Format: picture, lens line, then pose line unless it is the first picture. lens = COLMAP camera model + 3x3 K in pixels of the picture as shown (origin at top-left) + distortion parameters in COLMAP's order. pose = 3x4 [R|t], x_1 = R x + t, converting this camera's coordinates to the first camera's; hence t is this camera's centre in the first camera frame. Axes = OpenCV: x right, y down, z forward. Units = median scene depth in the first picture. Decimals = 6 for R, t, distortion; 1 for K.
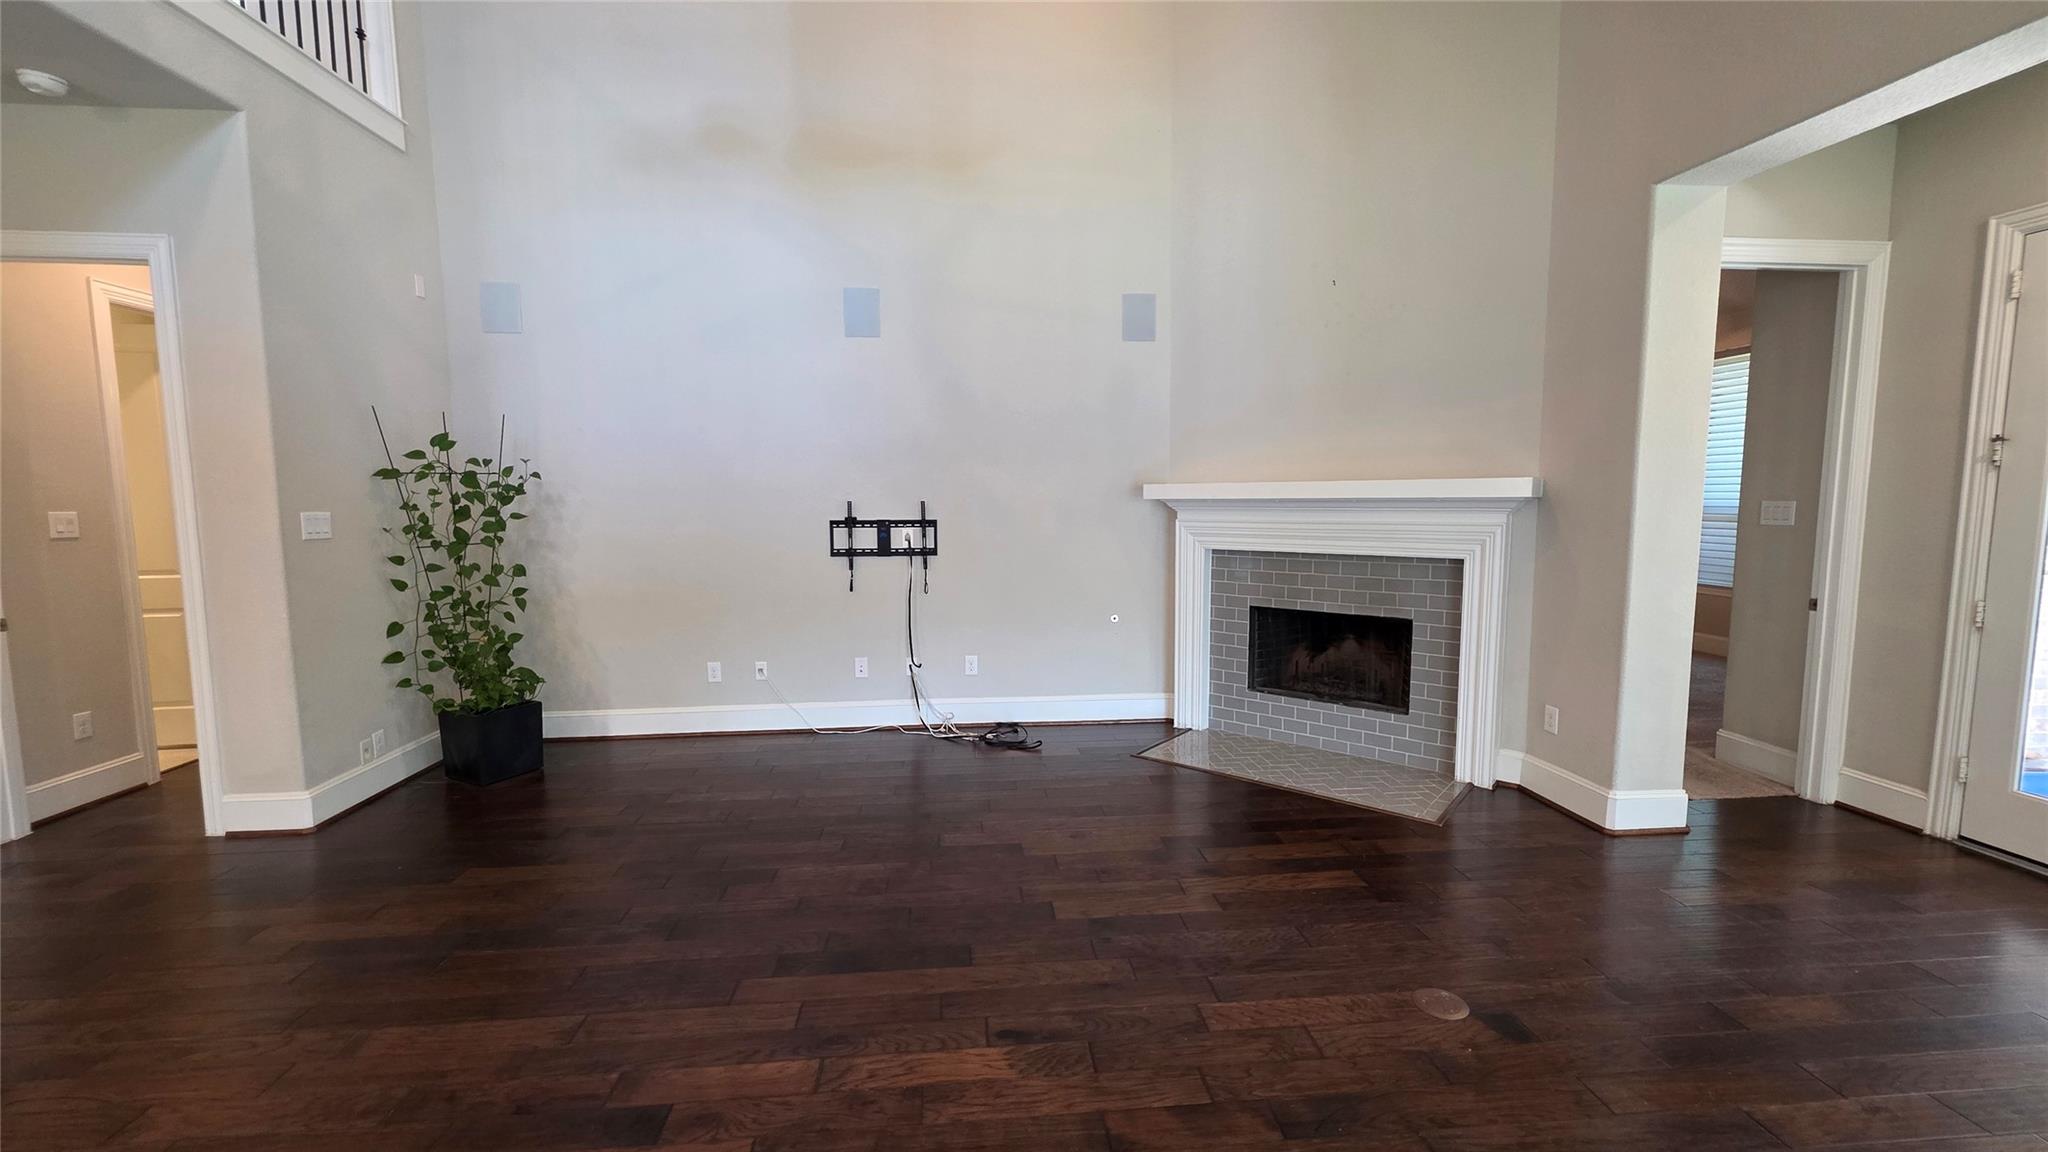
lens RADIAL K [[821.7, 0, 1029.4], [0, 821.7, 578.6], [0, 0, 1]] dist [-0.027721, 0.010817]
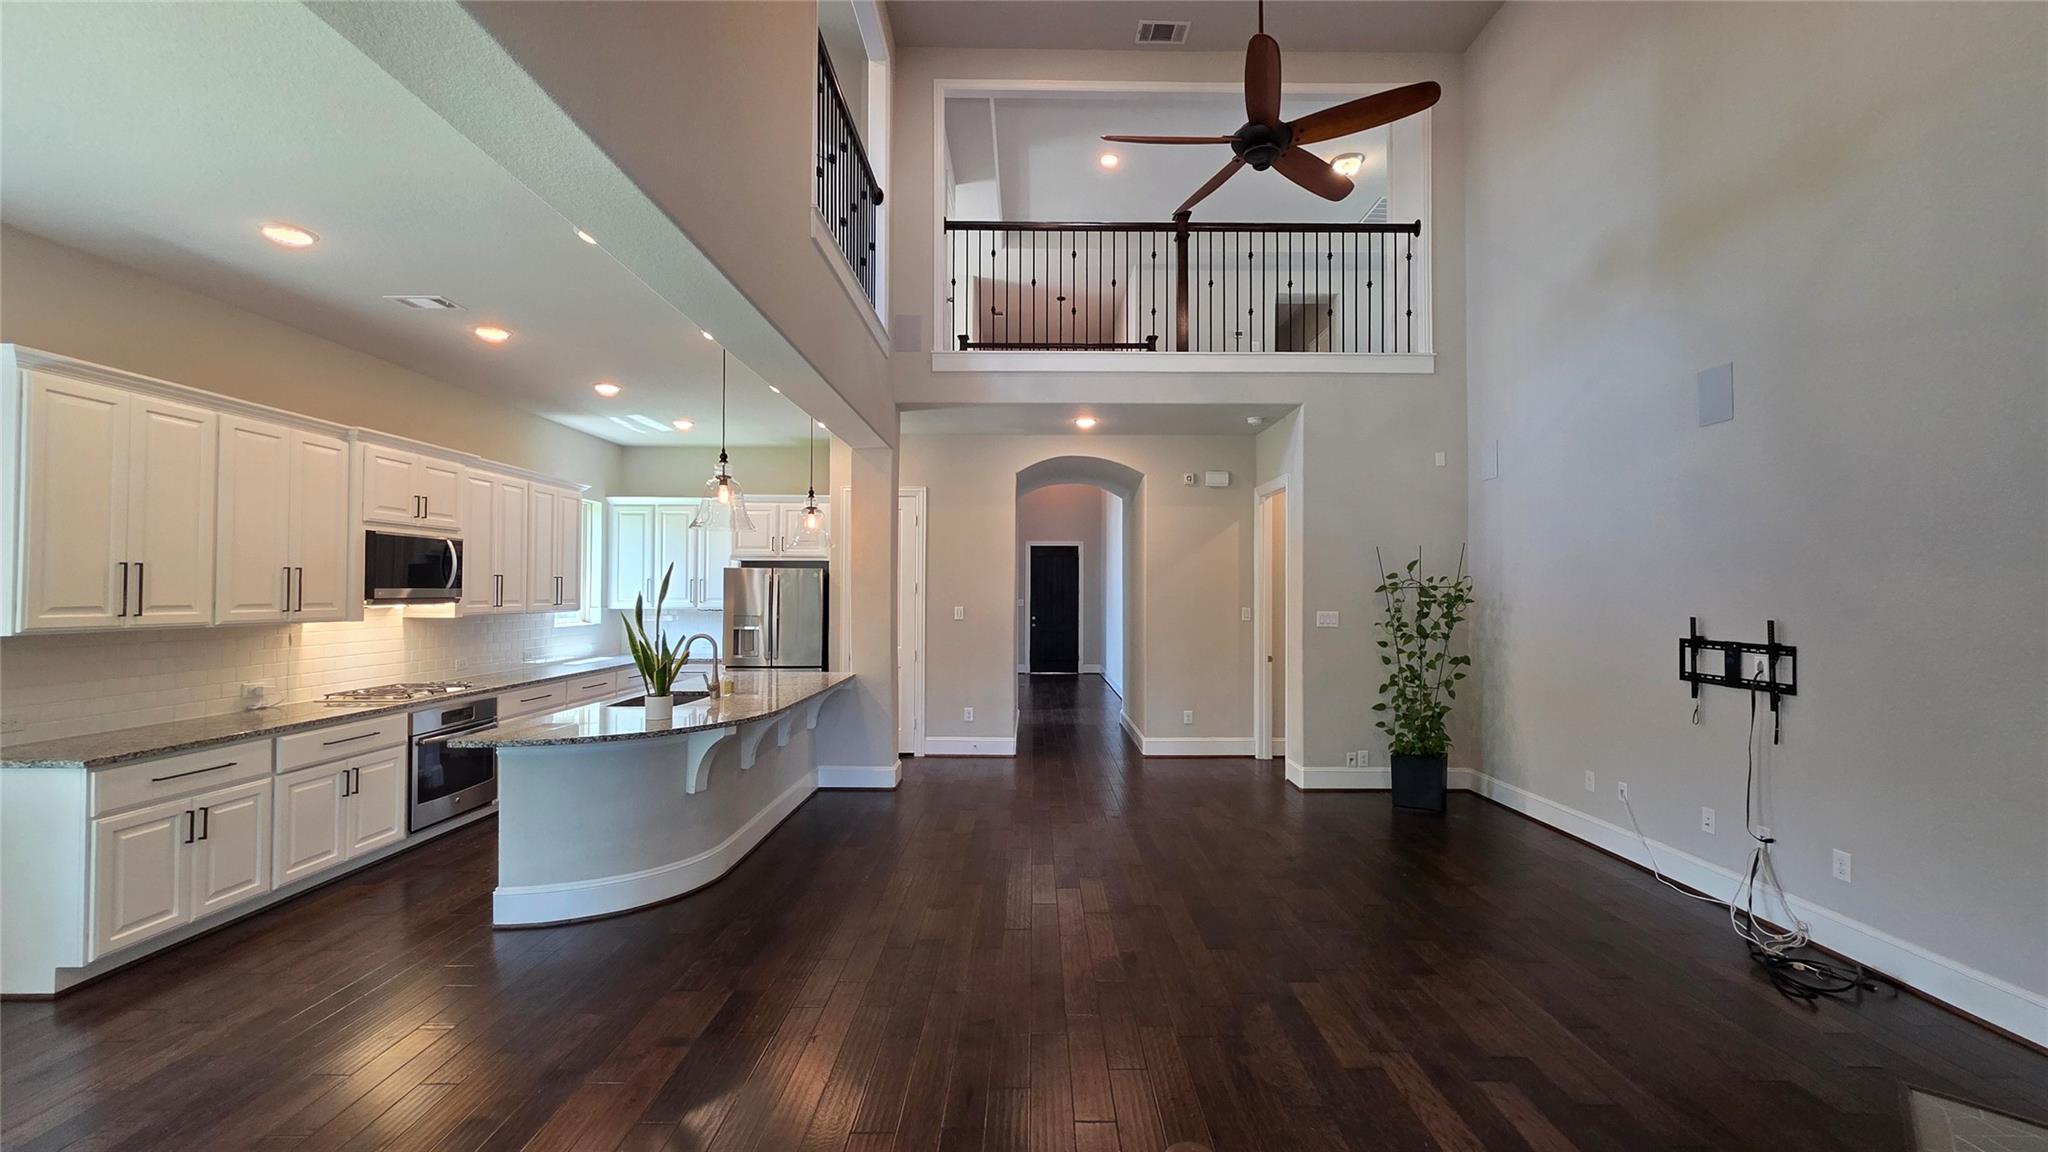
lens RADIAL K [[807.0, 0, 1031.8], [0, 807.0, 577.8], [0, 0, 1]] dist [0.001282, 0.000456]
pose [[-0.100018, -0.015594, -0.994863, 0.679384], [-0.105048, 0.994454, -0.005027, -0.057934], [0.989425, 0.104006, -0.101102, 0.396566]]
